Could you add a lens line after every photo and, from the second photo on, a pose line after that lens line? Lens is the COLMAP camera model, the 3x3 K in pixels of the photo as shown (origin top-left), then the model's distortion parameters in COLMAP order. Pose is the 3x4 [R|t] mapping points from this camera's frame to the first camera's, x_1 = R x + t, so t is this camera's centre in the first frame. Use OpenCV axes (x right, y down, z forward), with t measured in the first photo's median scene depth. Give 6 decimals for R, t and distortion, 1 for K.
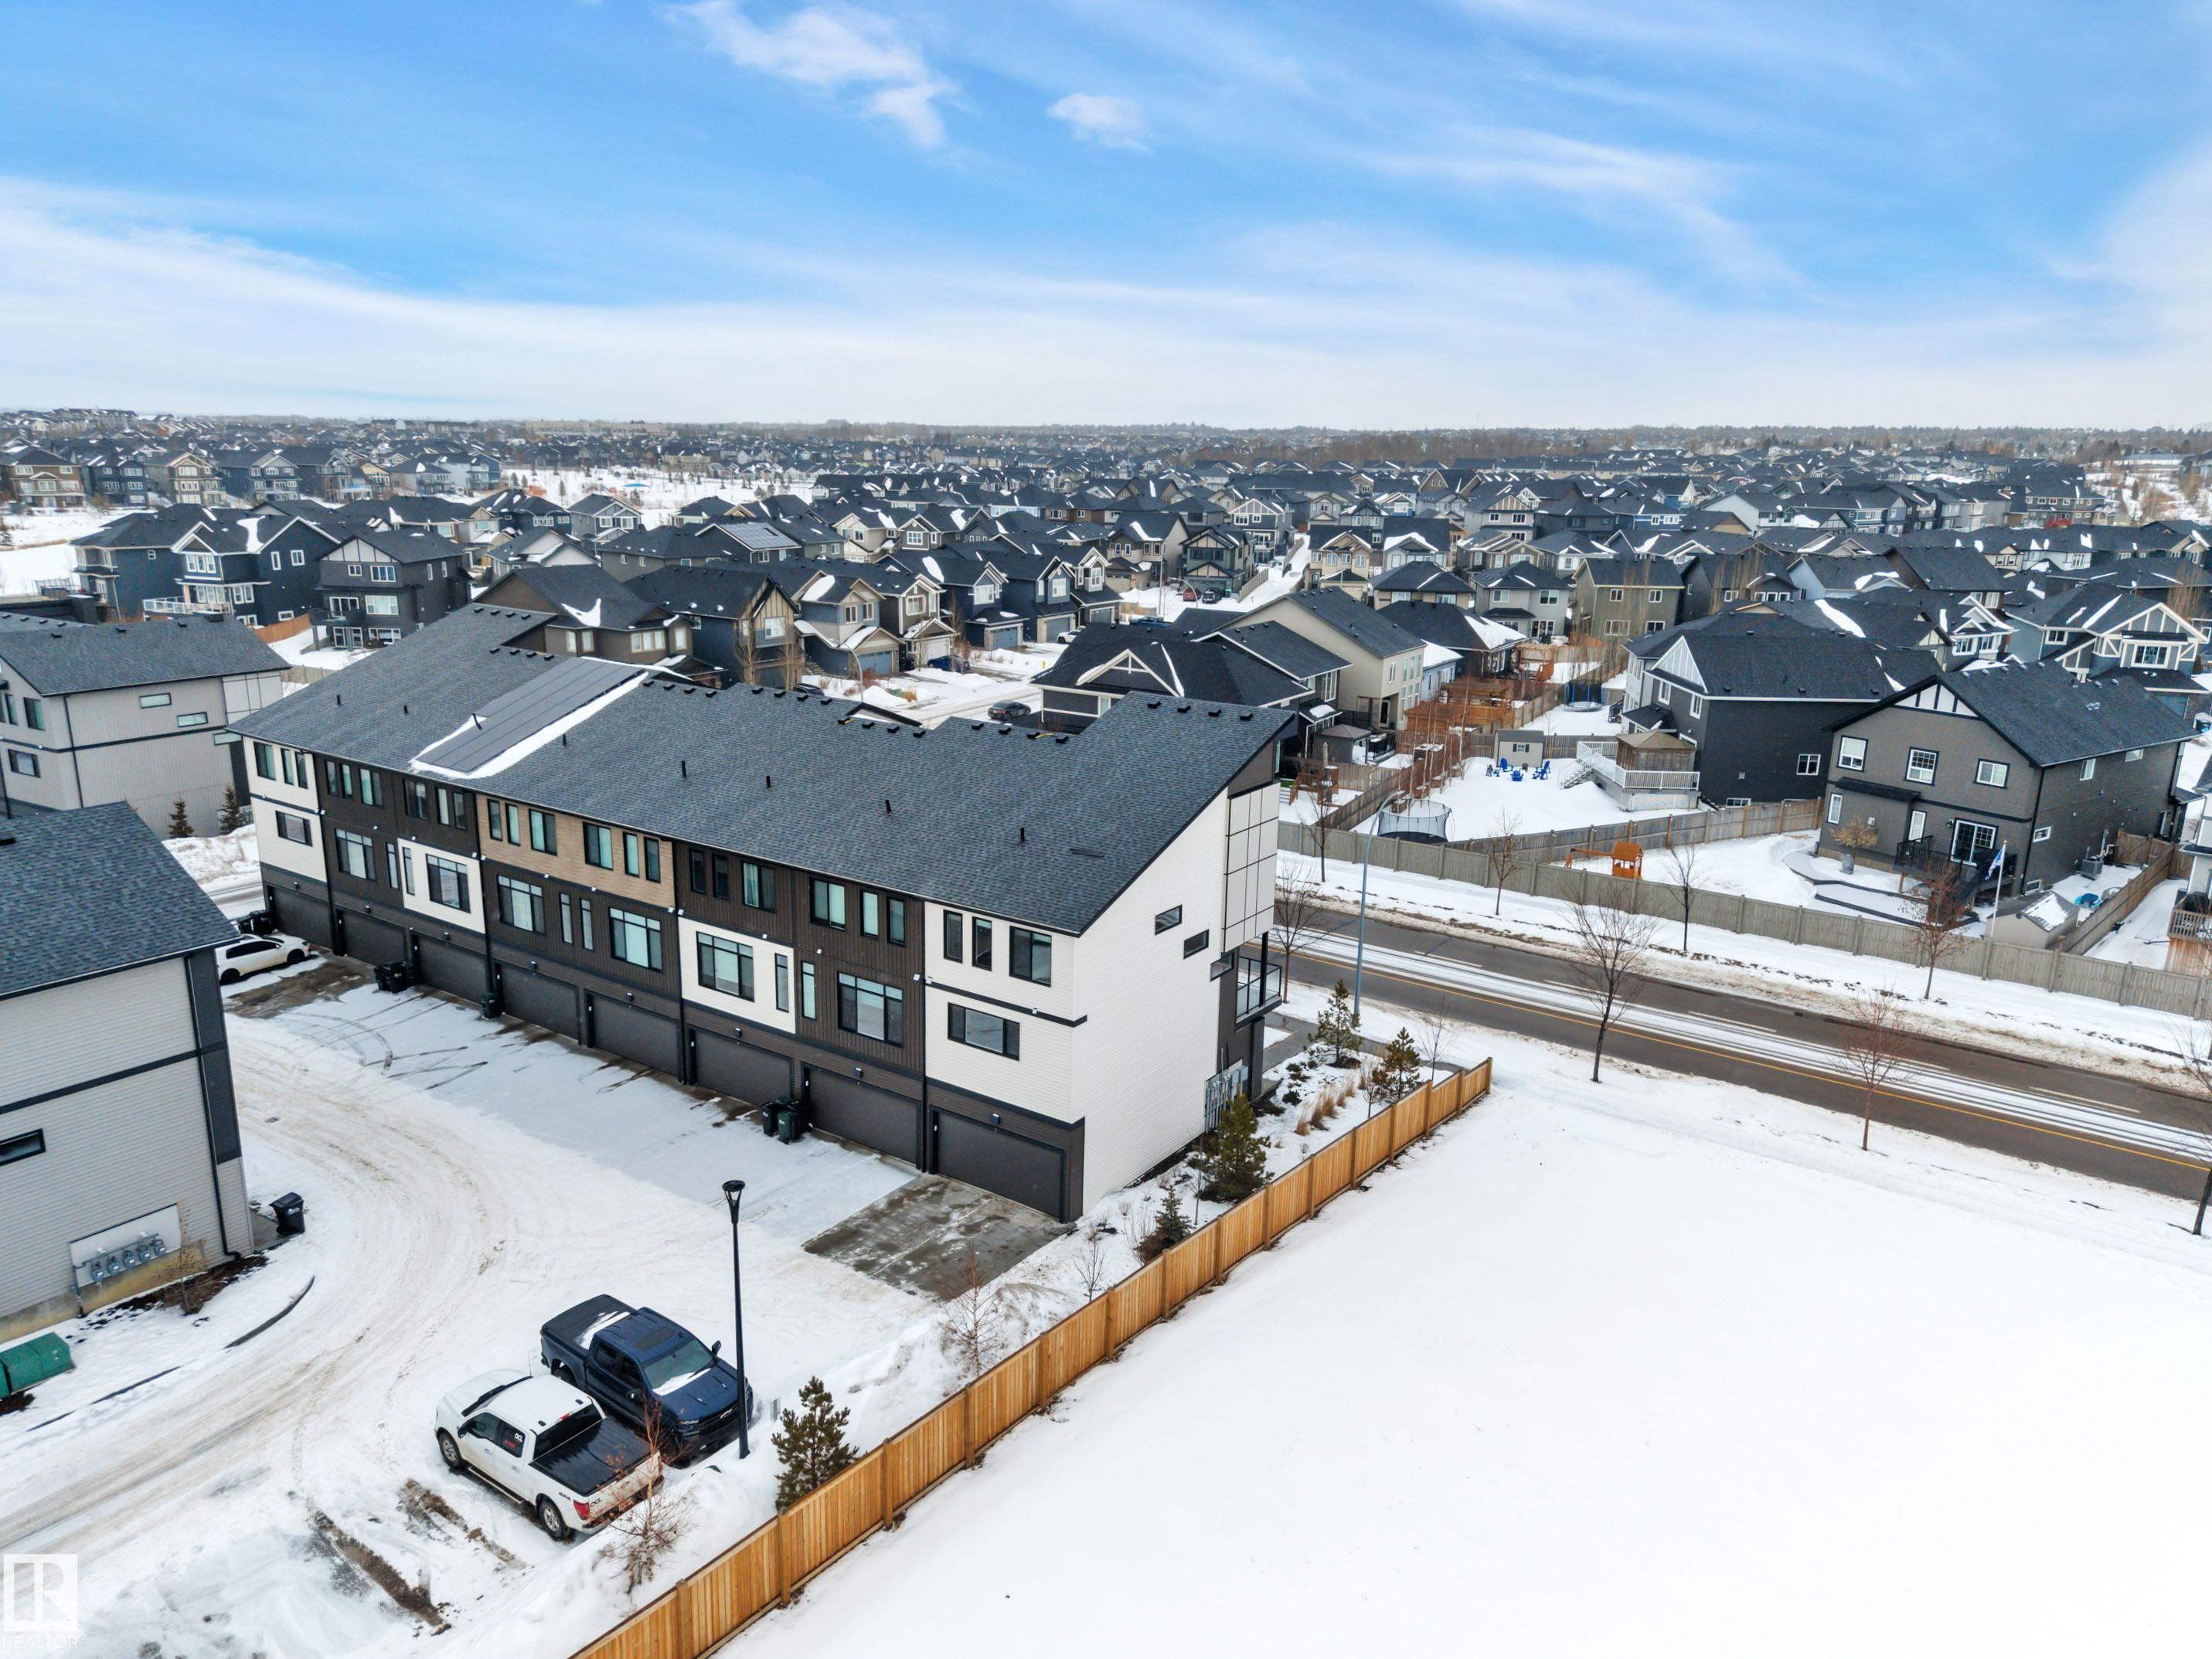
lens RADIAL K [[1508.8, 0, 1111.9], [0, 1508.8, 806.6], [0, 0, 1]] dist [0.038921, -0.003380]
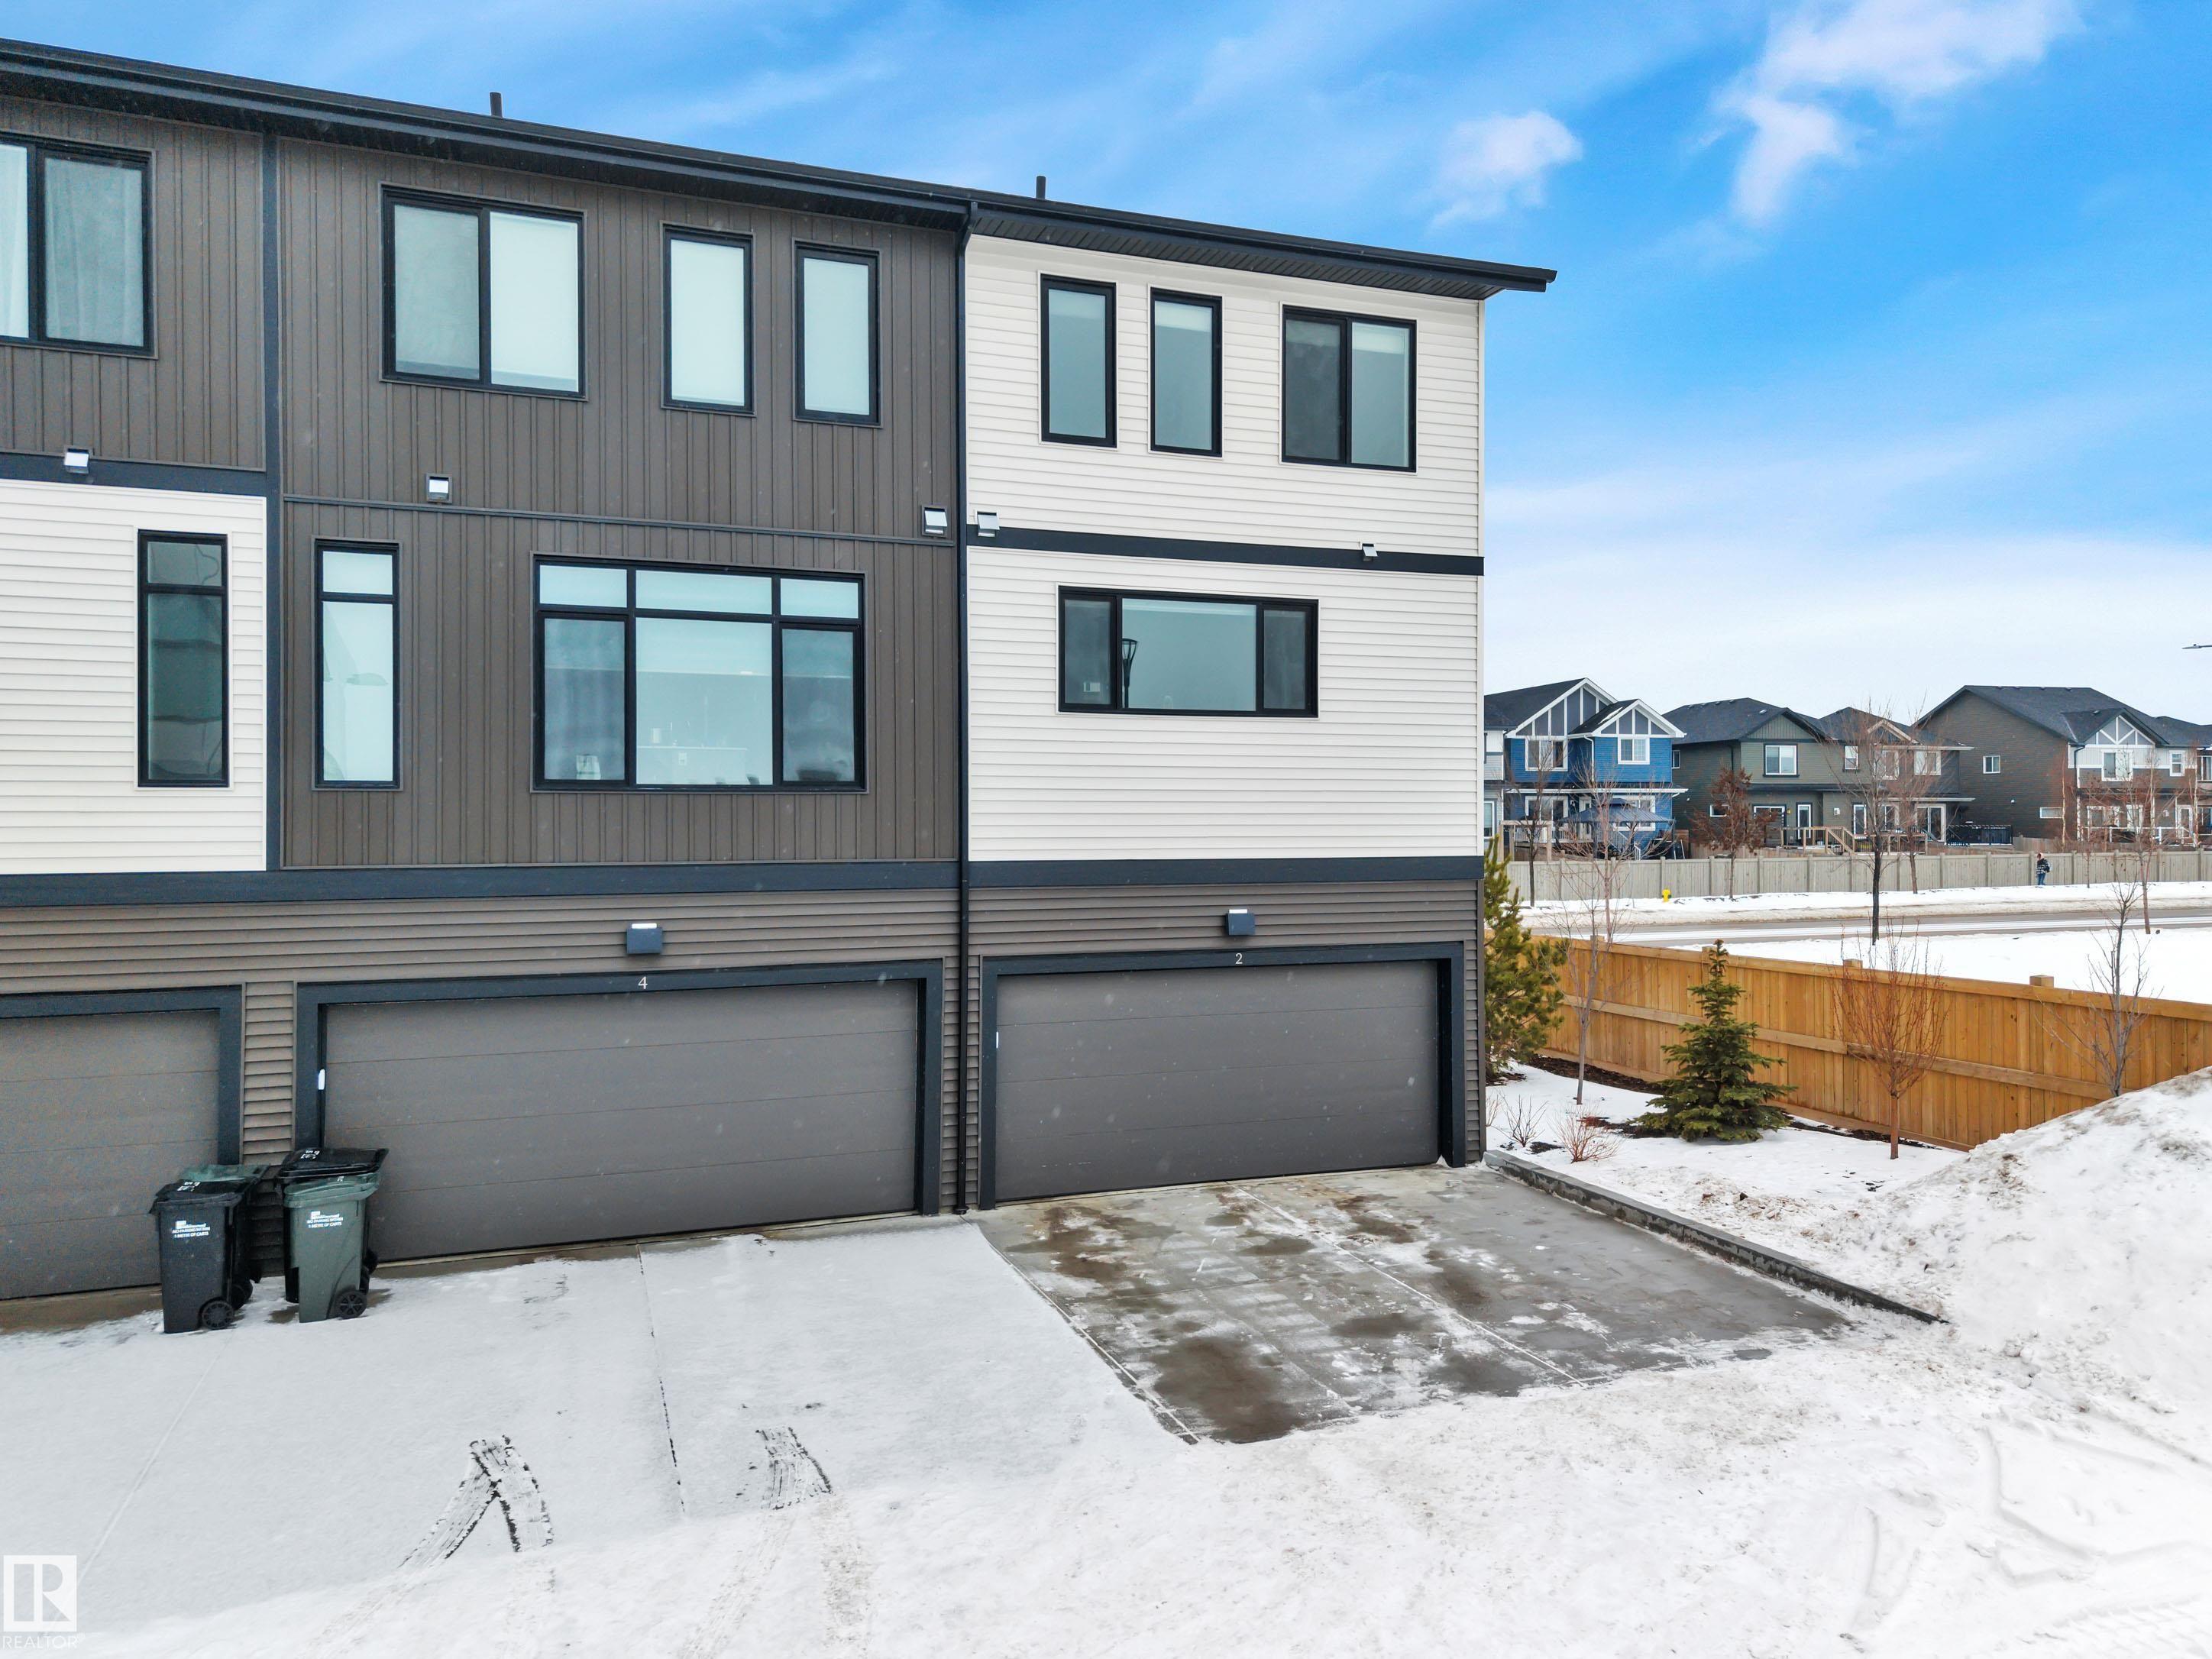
lens RADIAL K [[1509.0, 0, 1111.9], [0, 1509.0, 806.6], [0, 0, 1]] dist [0.038921, -0.003380]
pose [[0.579553, -0.016004, 0.814777, -0.350336], [0.206435, 0.970080, -0.127783, 0.211319], [-0.788354, 0.242255, 0.565517, 0.801087]]
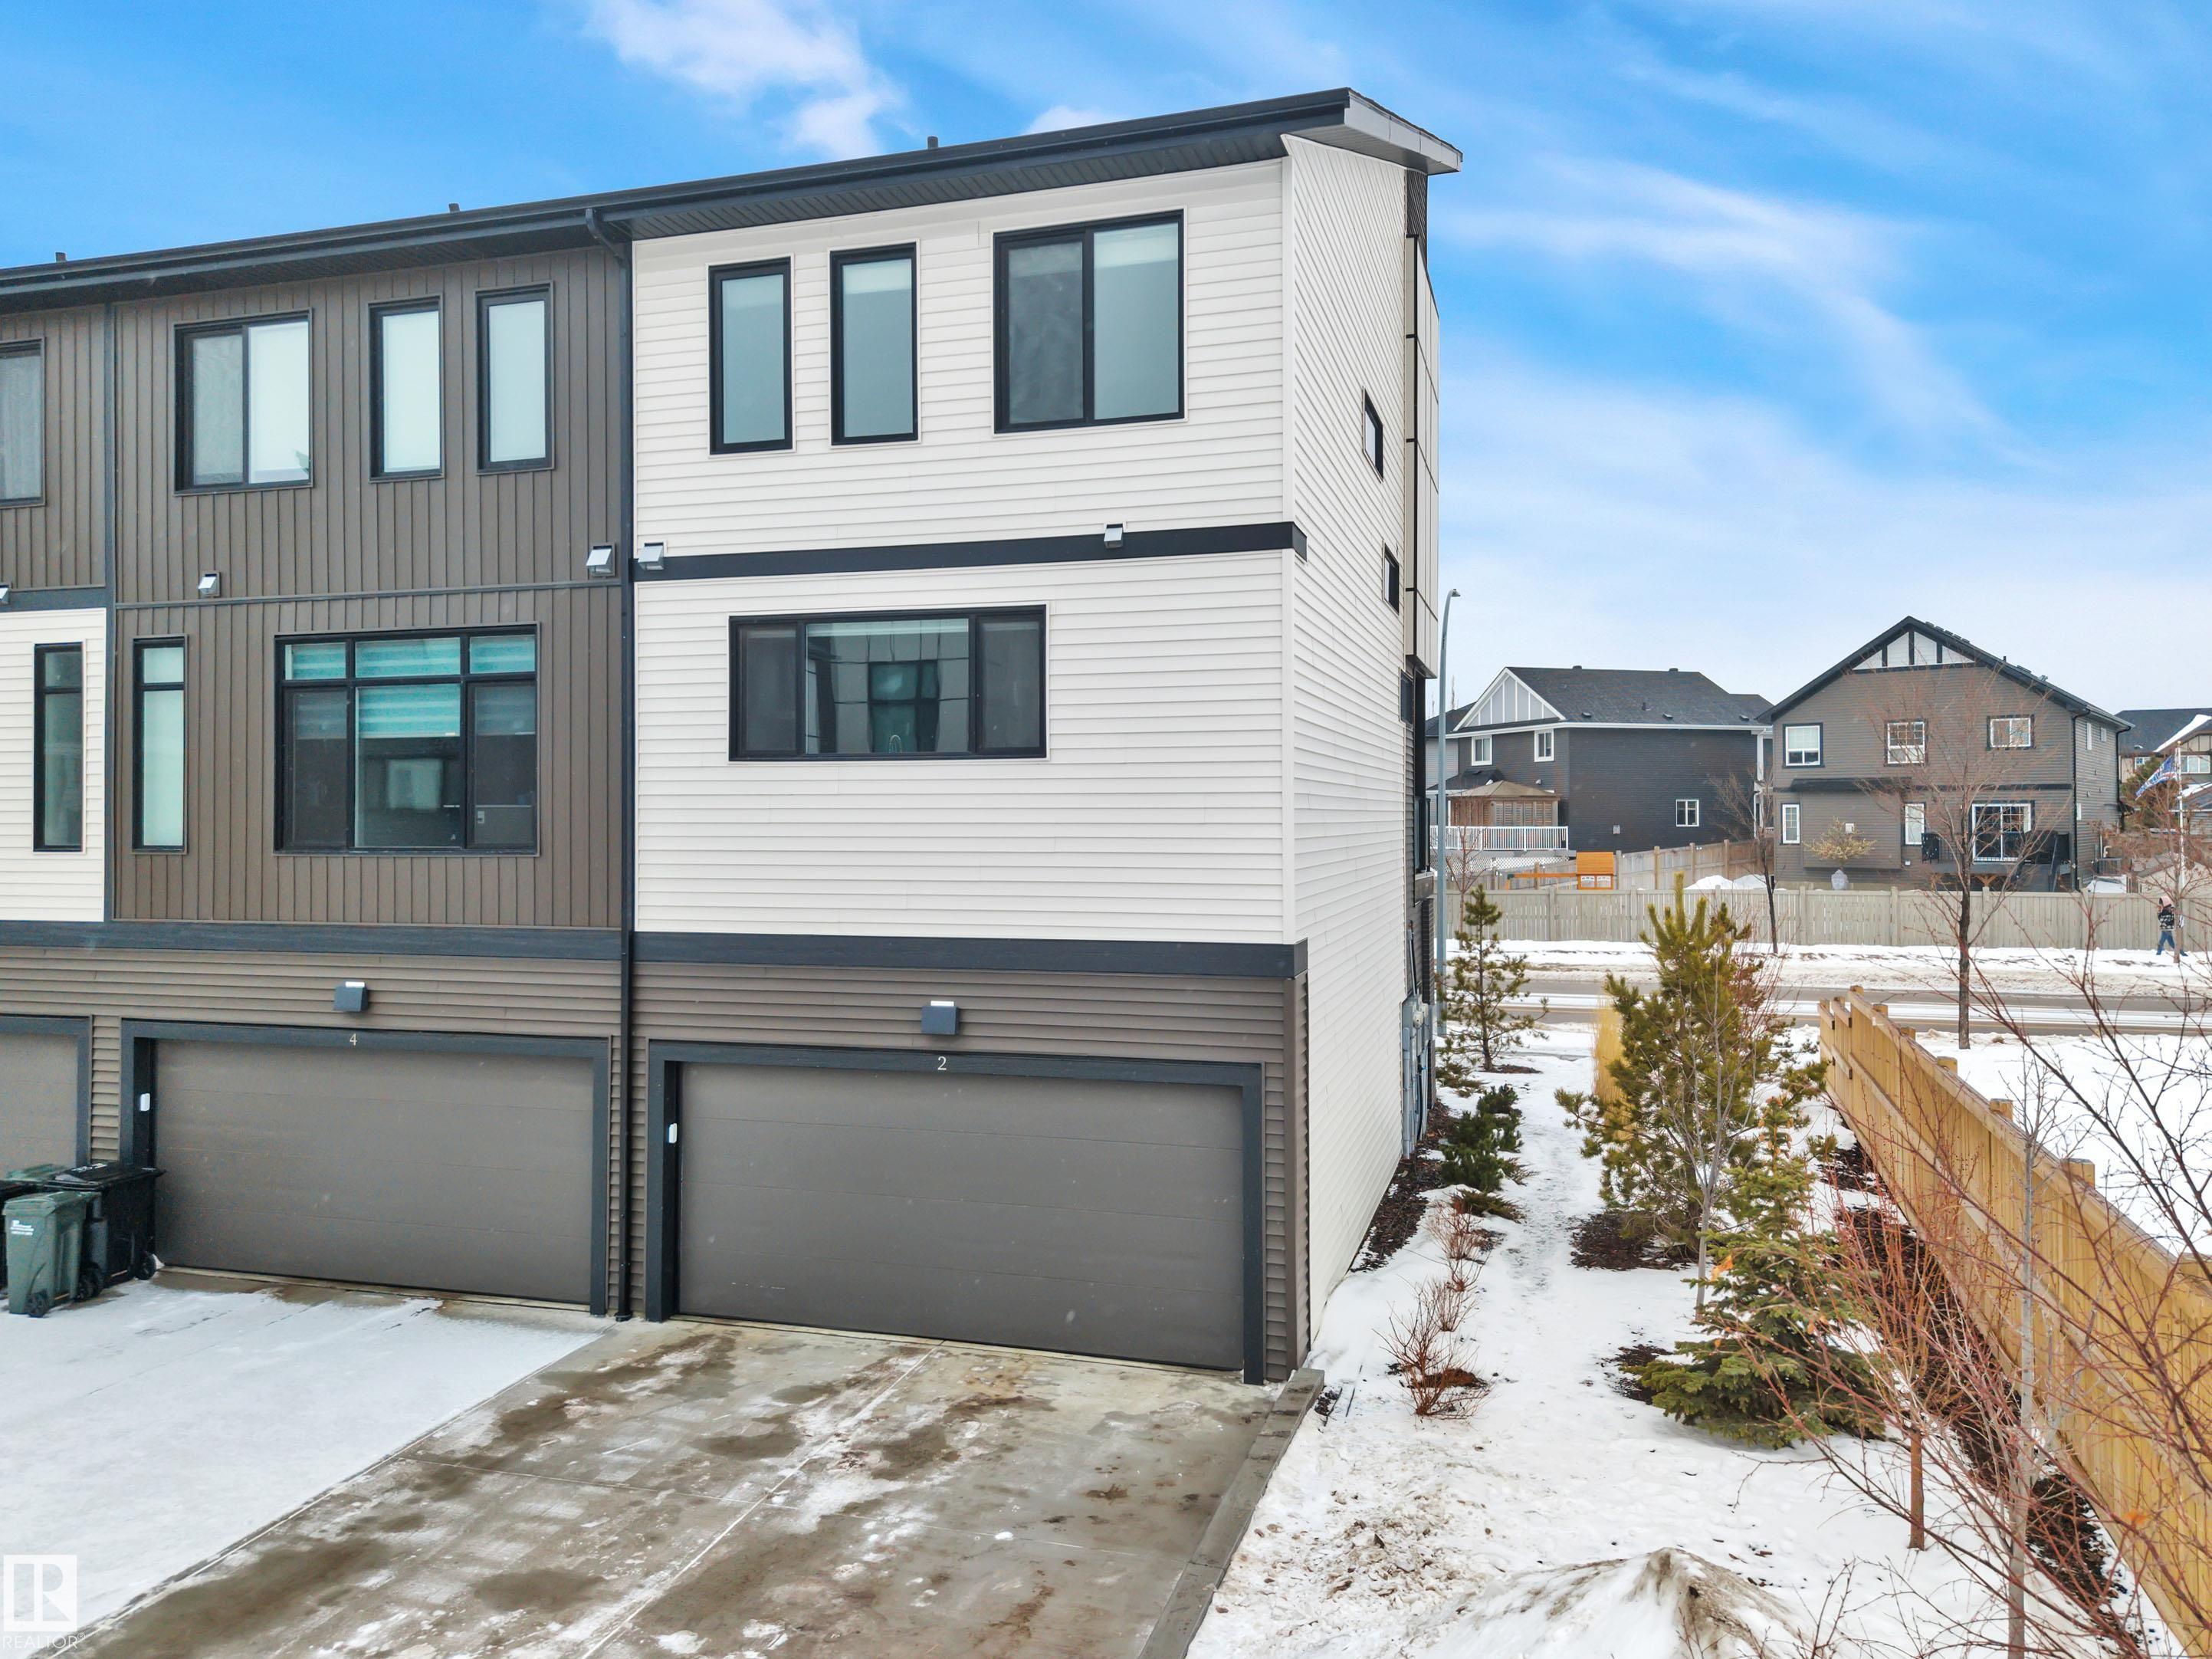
lens RADIAL K [[1535.2, 0, 1104.8], [0, 1535.2, 794.9], [0, 0, 1]] dist [0.026828, 0.002345]
pose [[0.951278, -0.021240, 0.307601, -0.126805], [0.095724, 0.968674, -0.229146, 0.225399], [-0.293098, 0.247426, 0.923512, 0.708963]]
